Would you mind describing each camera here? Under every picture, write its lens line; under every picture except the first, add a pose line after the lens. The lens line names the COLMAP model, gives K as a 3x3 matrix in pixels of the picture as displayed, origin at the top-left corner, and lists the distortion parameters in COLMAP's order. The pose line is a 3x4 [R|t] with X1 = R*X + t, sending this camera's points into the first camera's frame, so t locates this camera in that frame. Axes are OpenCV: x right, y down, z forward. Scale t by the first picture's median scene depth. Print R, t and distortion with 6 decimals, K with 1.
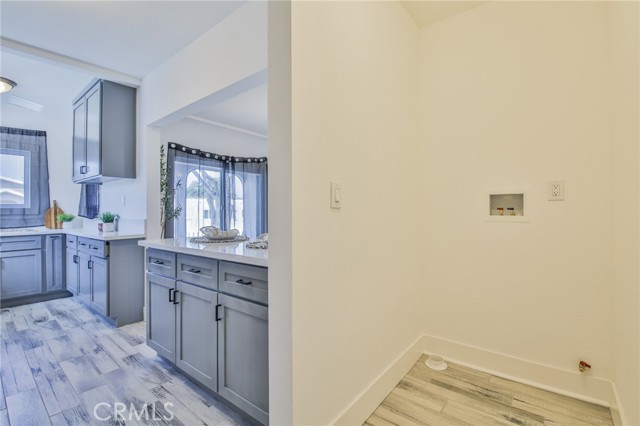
lens RADIAL K [[292.9, 0, 323.0], [0, 292.9, 209.9], [0, 0, 1]] dist [-0.005420, -0.009132]
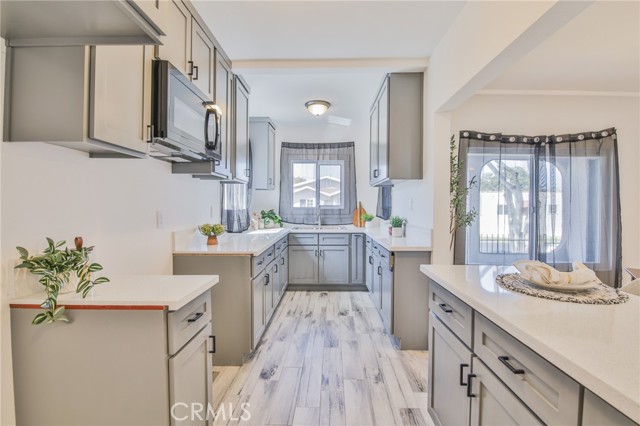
lens RADIAL K [[292.9, 0, 318.9], [0, 292.9, 208.8], [0, 0, 1]] dist [-0.005420, -0.009132]
pose [[0.596443, 0.017205, -0.802471, -0.118178], [-0.001336, 0.999790, 0.020443, -0.033377], [0.802654, -0.011121, 0.596341, 0.216770]]
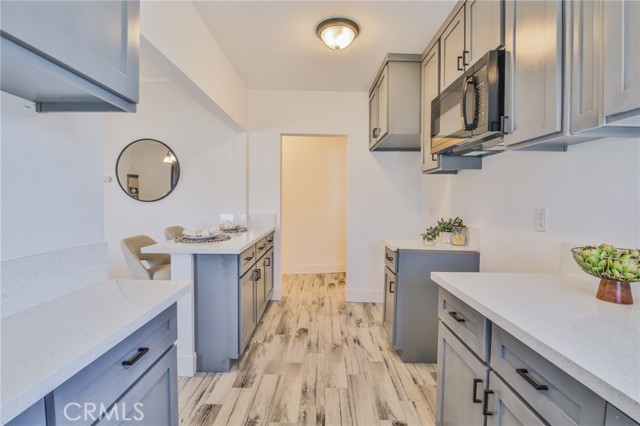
lens RADIAL K [[292.9, 0, 318.4], [0, 292.9, 208.5], [0, 0, 1]] dist [-0.005420, -0.009132]
pose [[-0.620427, -0.016601, 0.784088, -0.916439], [-0.008641, 0.999860, 0.014332, -0.018167], [-0.784216, 0.002116, -0.620484, 0.851264]]
